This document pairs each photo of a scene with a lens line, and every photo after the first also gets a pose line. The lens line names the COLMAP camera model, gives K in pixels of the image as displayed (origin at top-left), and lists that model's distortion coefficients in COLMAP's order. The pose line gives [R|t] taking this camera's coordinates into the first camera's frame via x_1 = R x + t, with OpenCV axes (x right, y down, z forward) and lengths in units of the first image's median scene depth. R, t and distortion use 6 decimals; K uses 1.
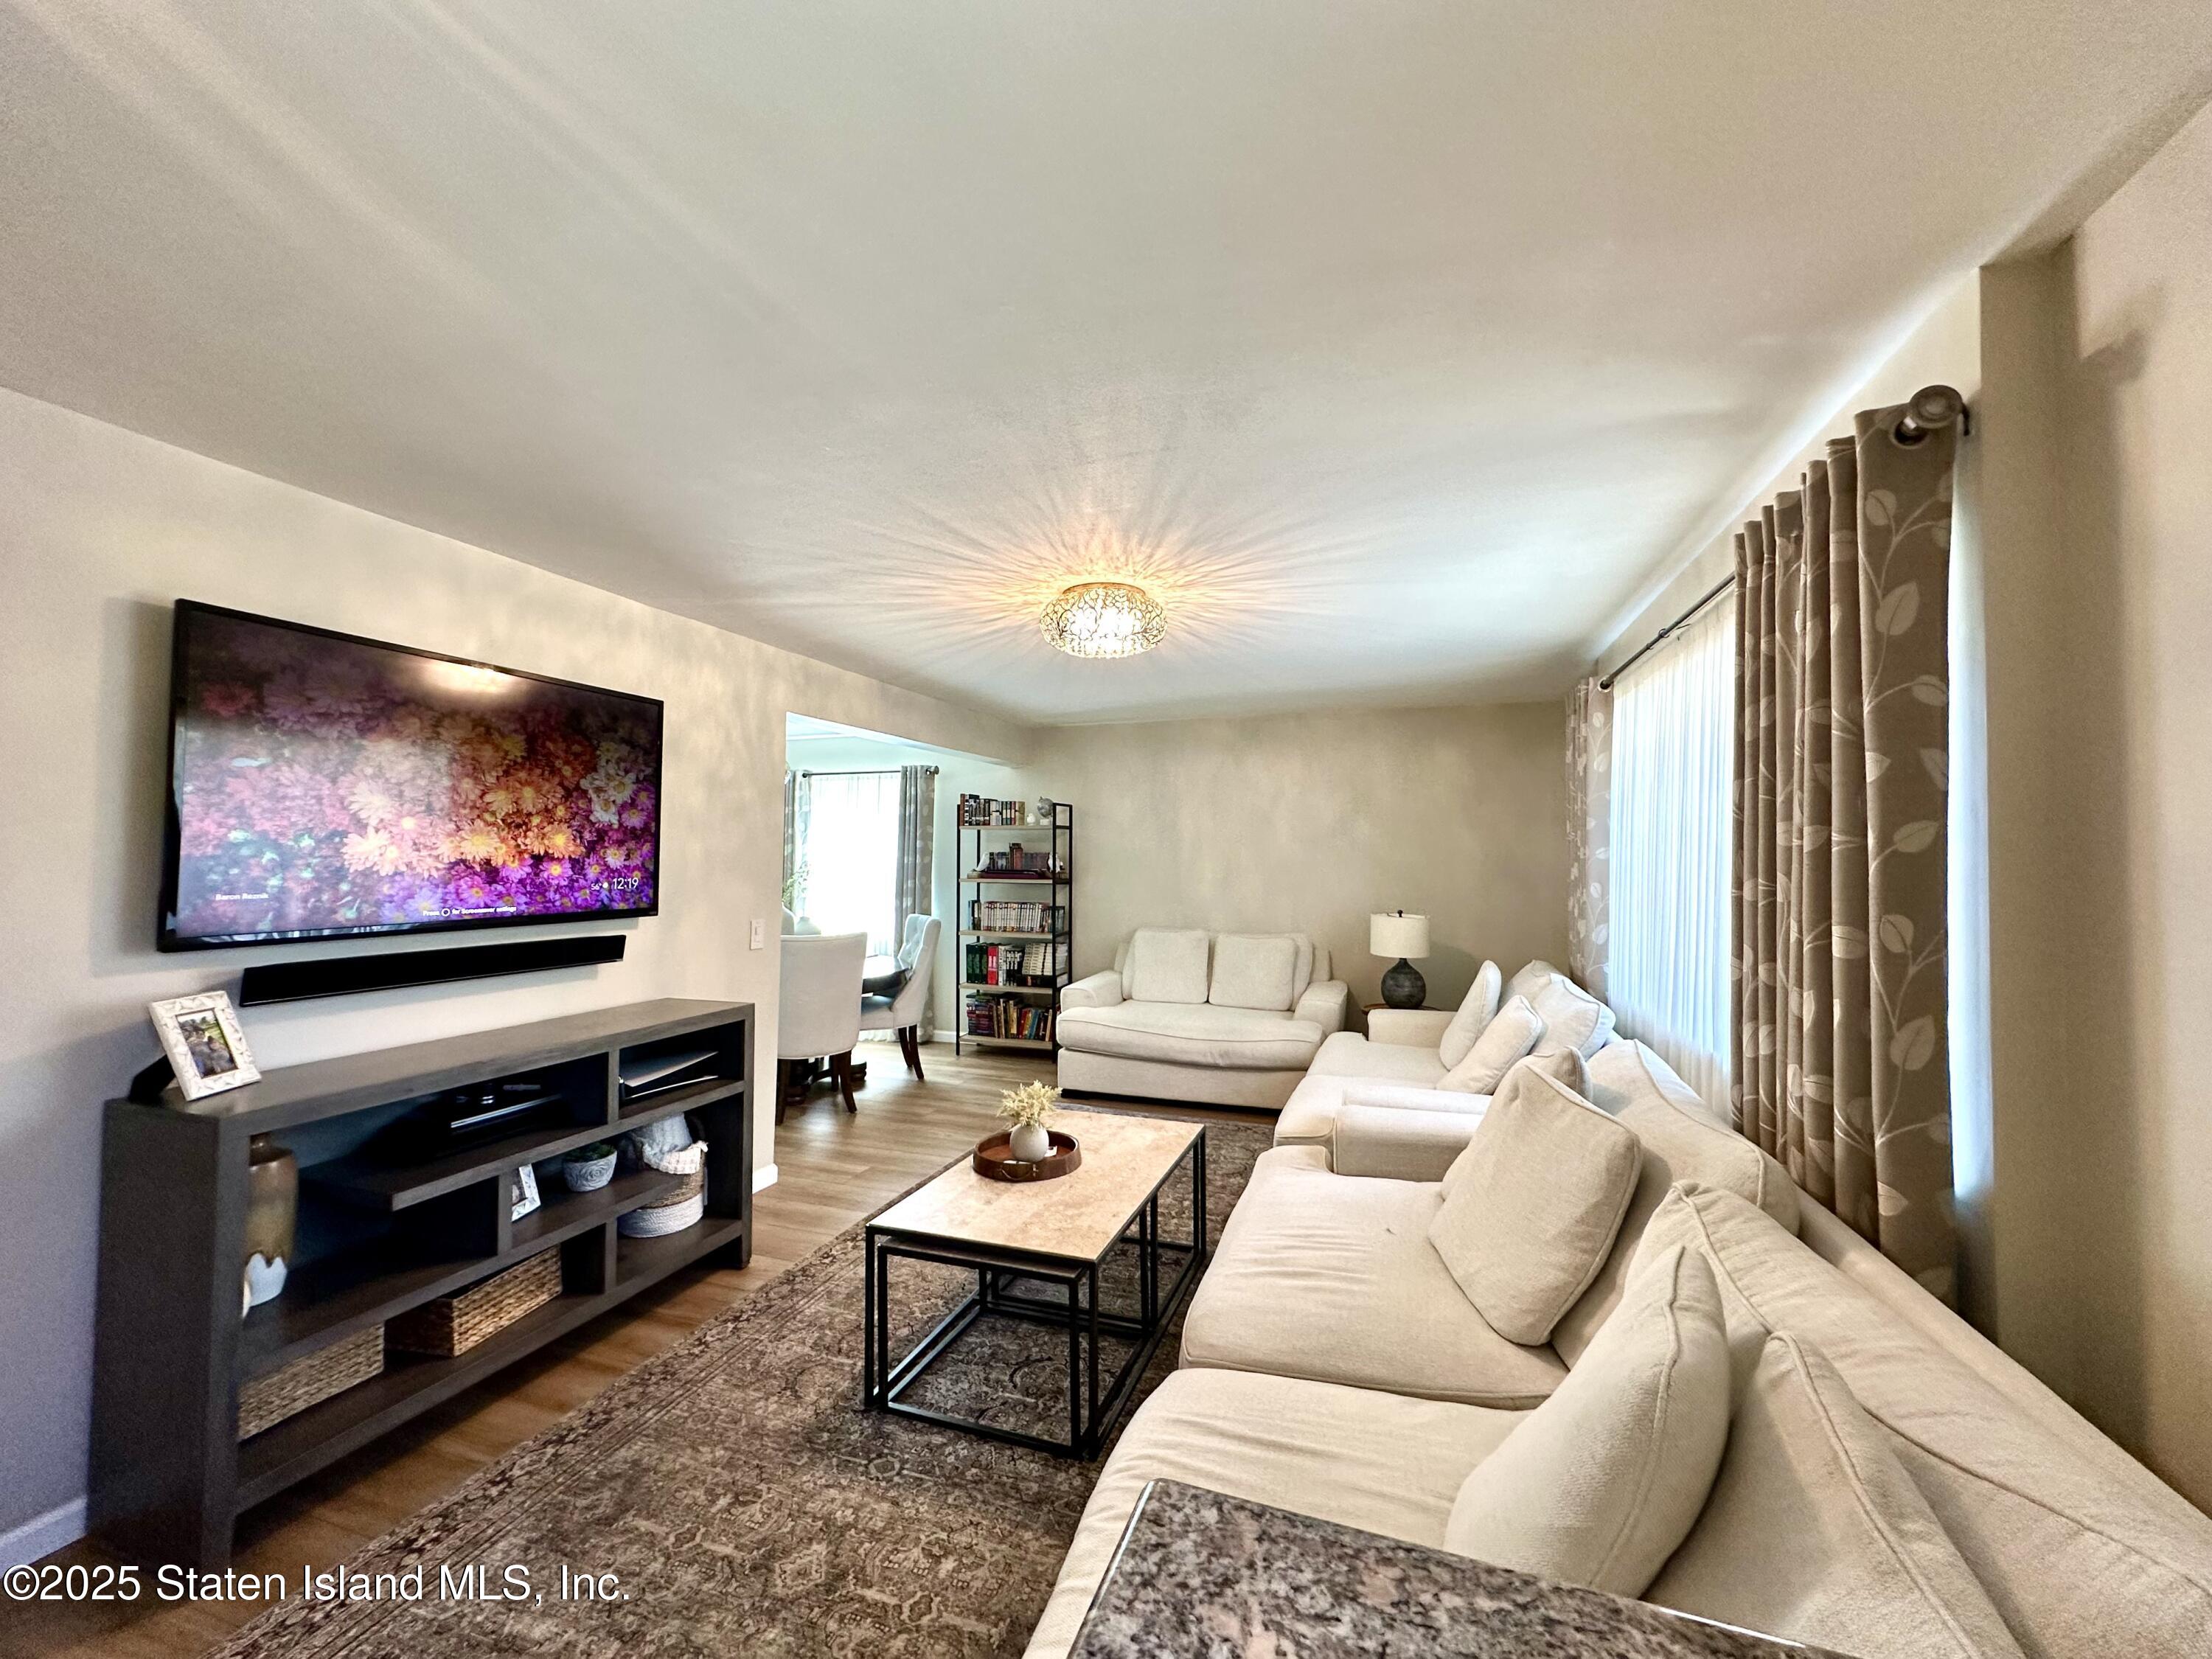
lens RADIAL K [[879.1, 0, 1106.0], [0, 879.1, 829.5], [0, 0, 1]] dist [0.000542, 0.000755]
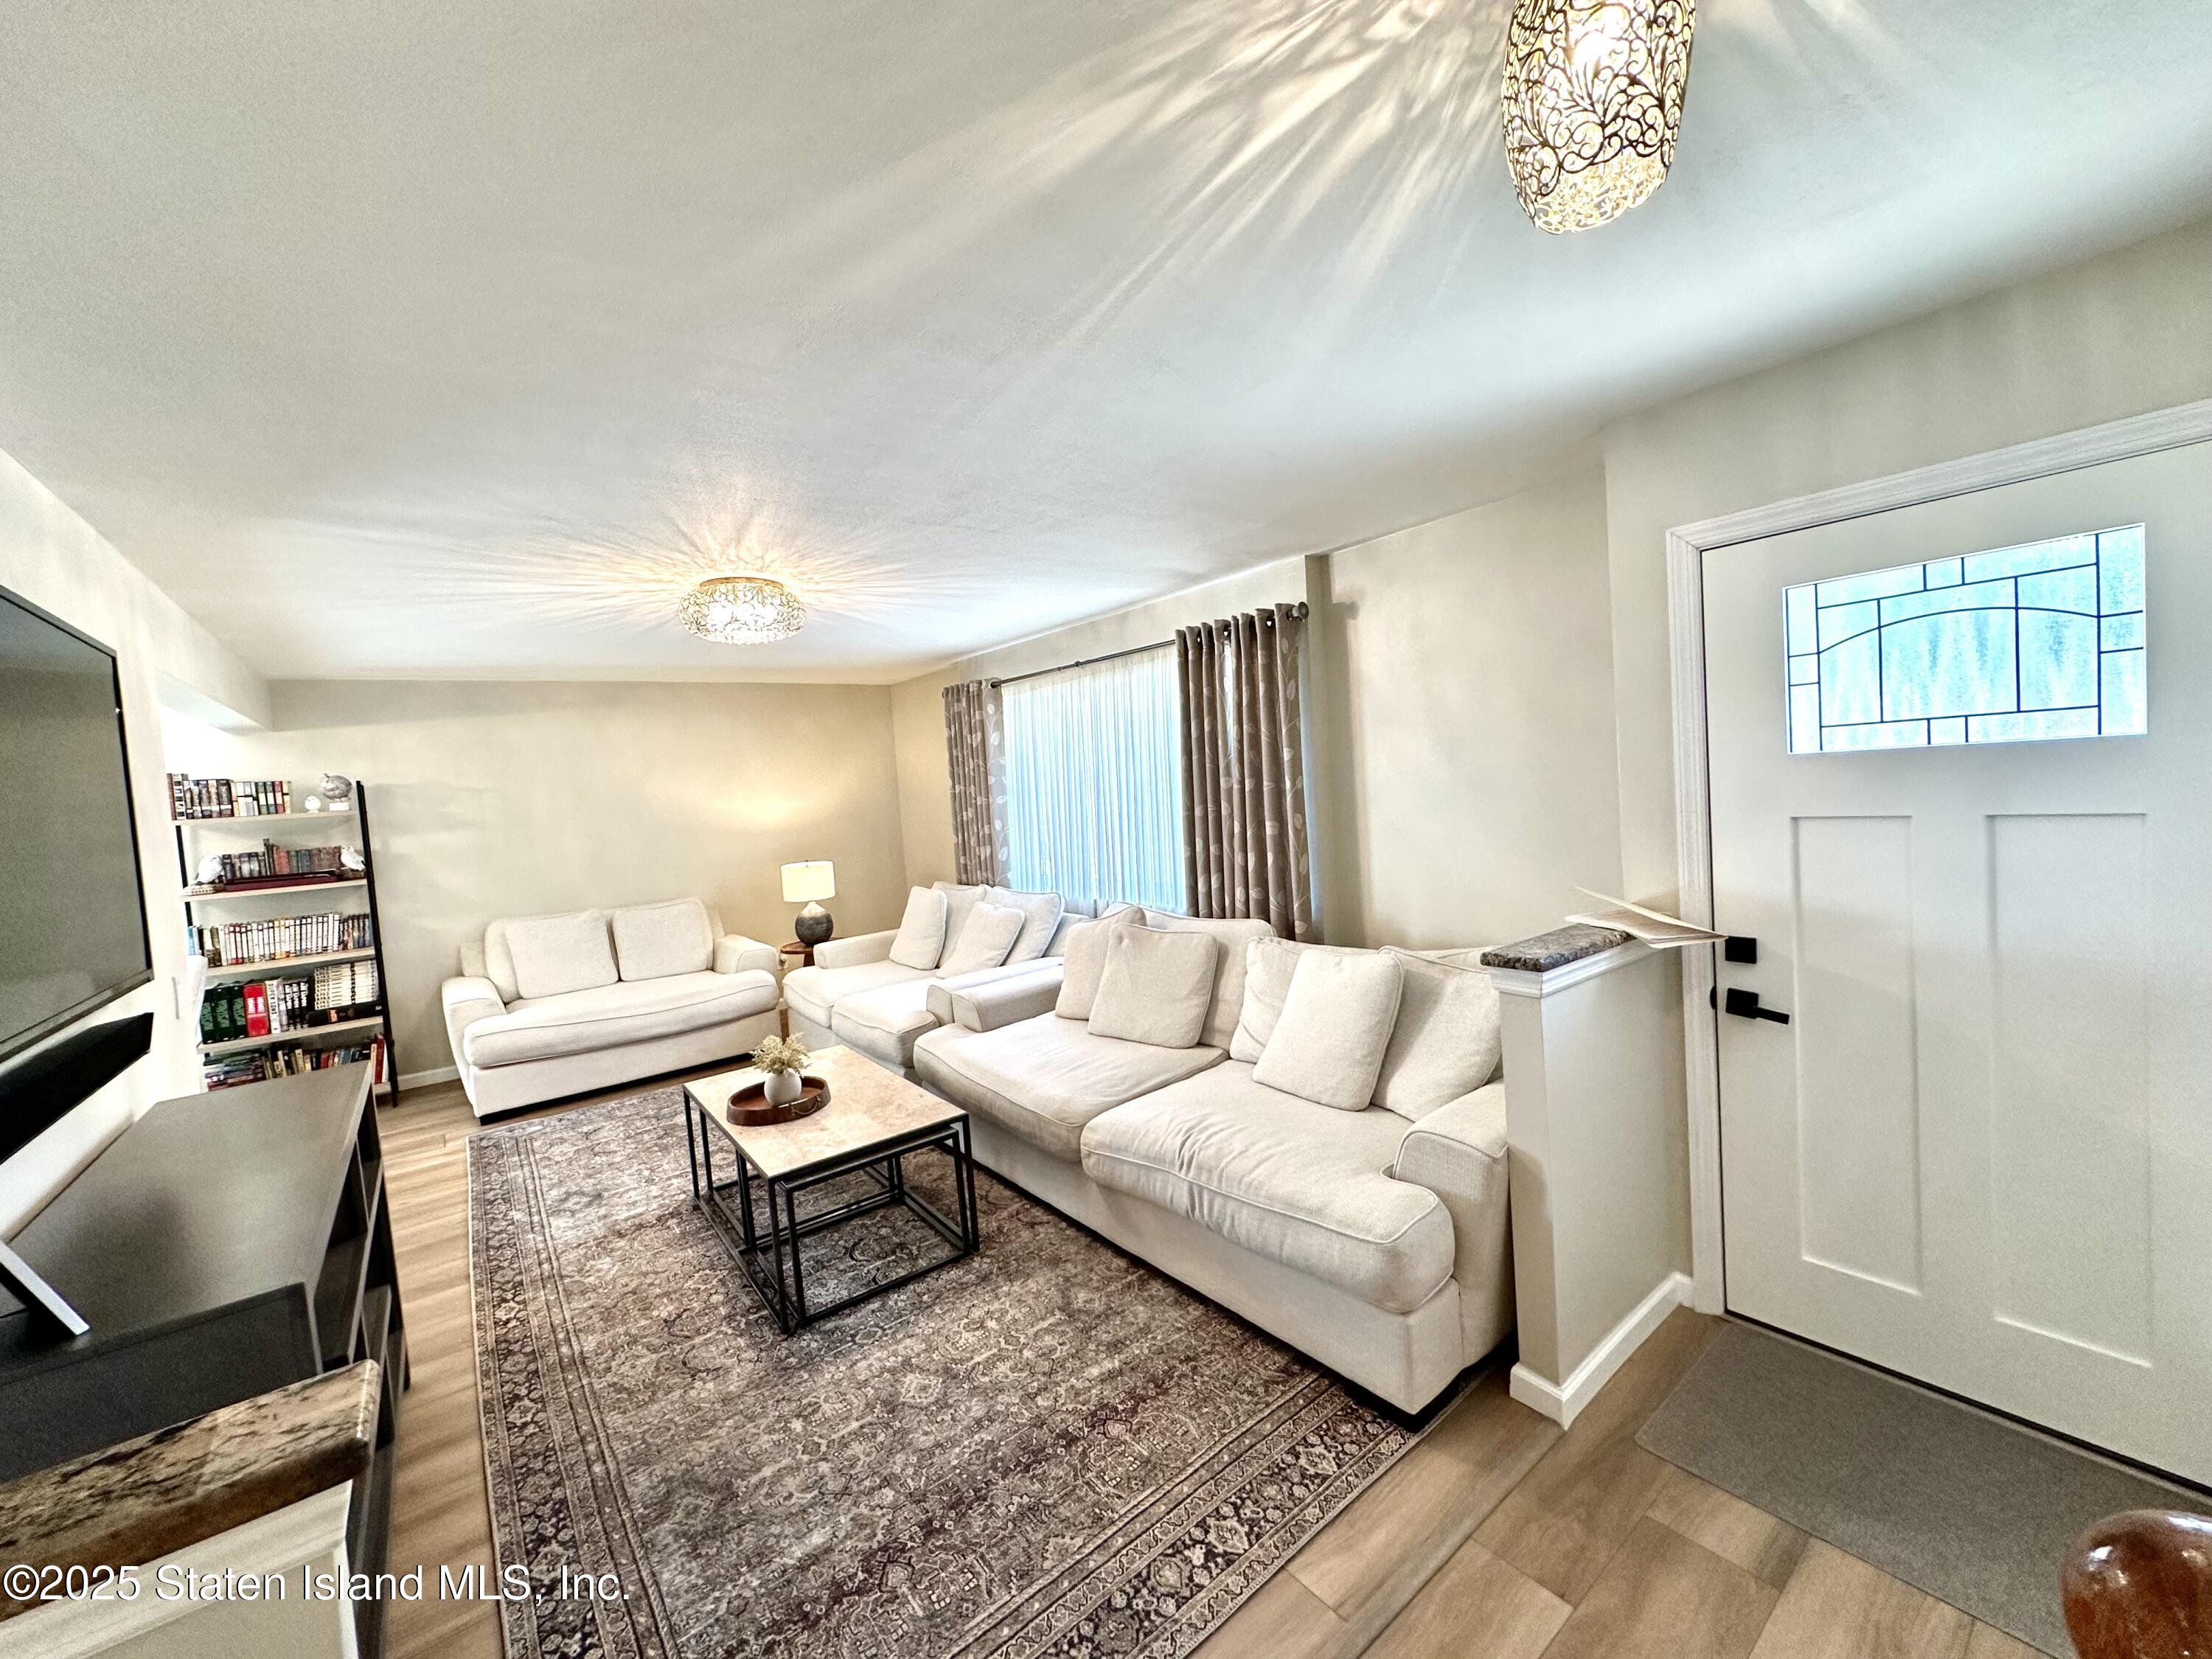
lens RADIAL K [[879.1, 0, 1106.0], [0, 879.1, 829.5], [0, 0, 1]] dist [0.000542, 0.000755]
pose [[0.547330, -0.089098, 0.832160, -0.584224], [0.045735, 0.996015, 0.076561, -0.028566], [-0.835666, -0.003845, 0.549224, 0.034730]]
